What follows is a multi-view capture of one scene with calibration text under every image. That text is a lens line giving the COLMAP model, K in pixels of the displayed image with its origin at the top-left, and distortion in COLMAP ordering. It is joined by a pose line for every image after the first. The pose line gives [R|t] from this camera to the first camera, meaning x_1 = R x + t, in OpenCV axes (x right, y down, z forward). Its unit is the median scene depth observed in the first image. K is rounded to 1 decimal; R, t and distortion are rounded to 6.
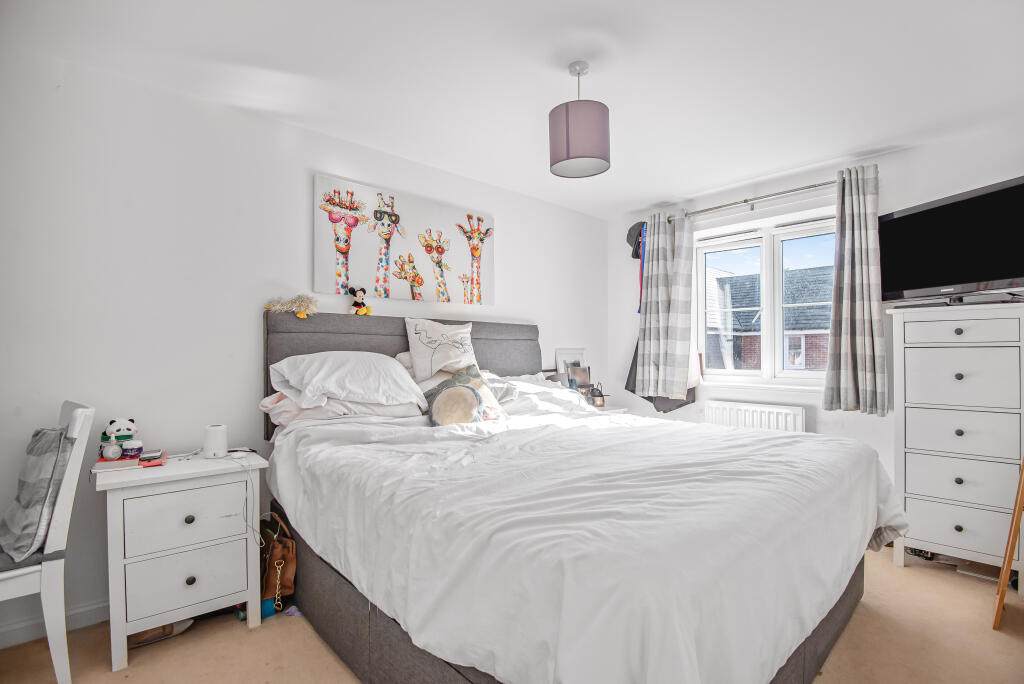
lens RADIAL K [[476.8, 0, 512.0], [0, 476.8, 342.0], [0, 0, 1]] dist [0.002707, -0.018190]
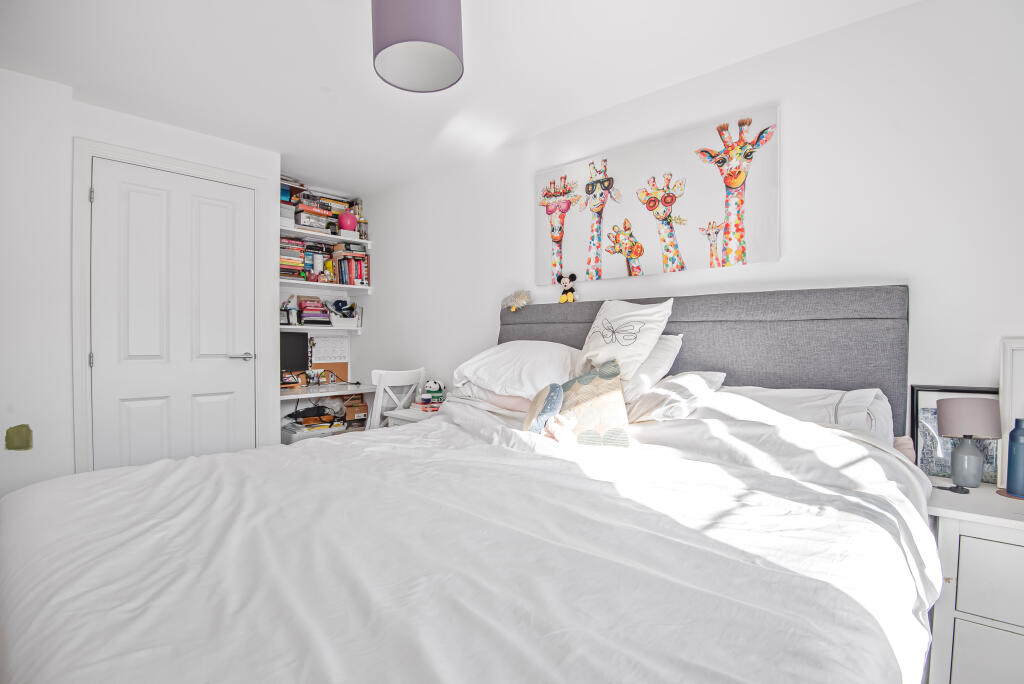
lens RADIAL K [[476.8, 0, 512.0], [0, 476.8, 342.0], [0, 0, 1]] dist [0.002707, -0.018190]
pose [[0.096587, 0.007167, -0.995299, 0.575146], [0.017410, 0.999809, 0.008889, 0.010542], [0.995172, -0.018186, 0.096444, 0.739109]]
